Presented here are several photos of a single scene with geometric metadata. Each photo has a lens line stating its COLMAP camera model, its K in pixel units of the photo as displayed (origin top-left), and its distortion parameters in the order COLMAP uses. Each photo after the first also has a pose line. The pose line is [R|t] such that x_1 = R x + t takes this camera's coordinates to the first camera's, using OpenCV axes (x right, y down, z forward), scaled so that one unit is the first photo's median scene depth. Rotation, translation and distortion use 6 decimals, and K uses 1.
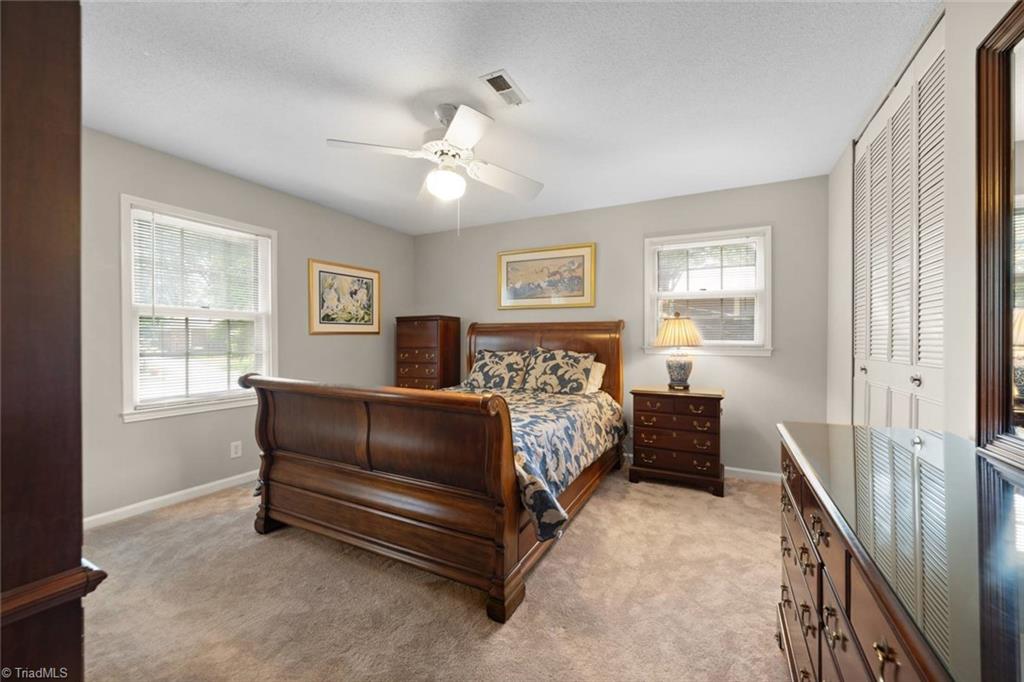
lens RADIAL K [[395.5, 0, 523.0], [0, 395.5, 336.6], [0, 0, 1]] dist [-0.007966, 0.001438]
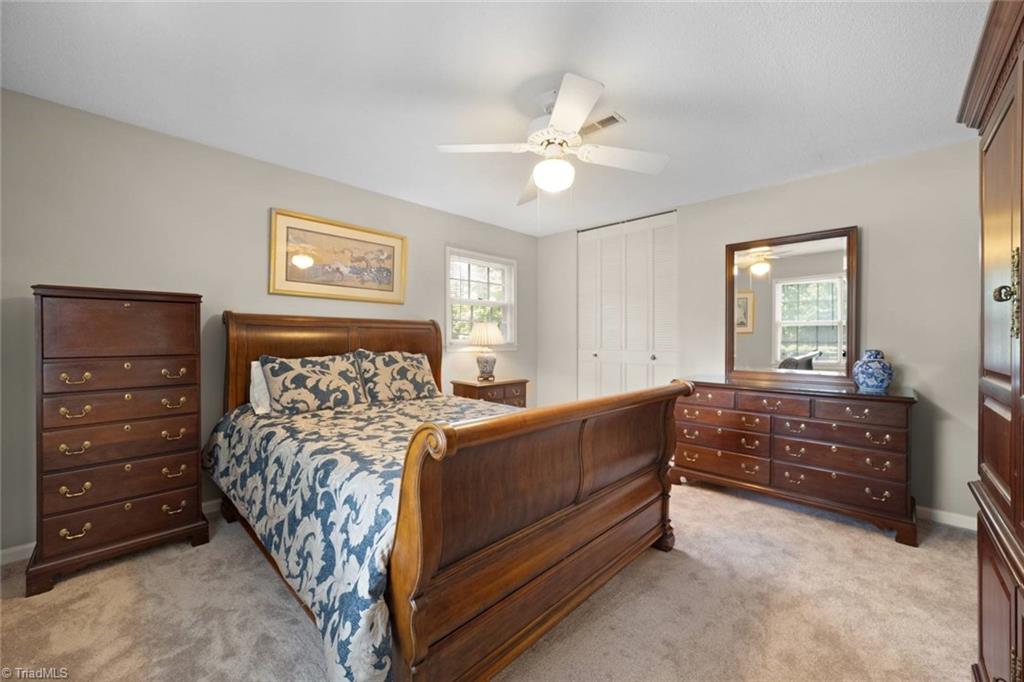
lens RADIAL K [[395.5, 0, 514.2], [0, 395.5, 342.3], [0, 0, 1]] dist [-0.007966, 0.001438]
pose [[0.305798, -0.003493, 0.952090, -0.623308], [0.002639, 0.999993, 0.002822, 0.011896], [-0.952093, 0.001650, 0.305805, 0.460920]]
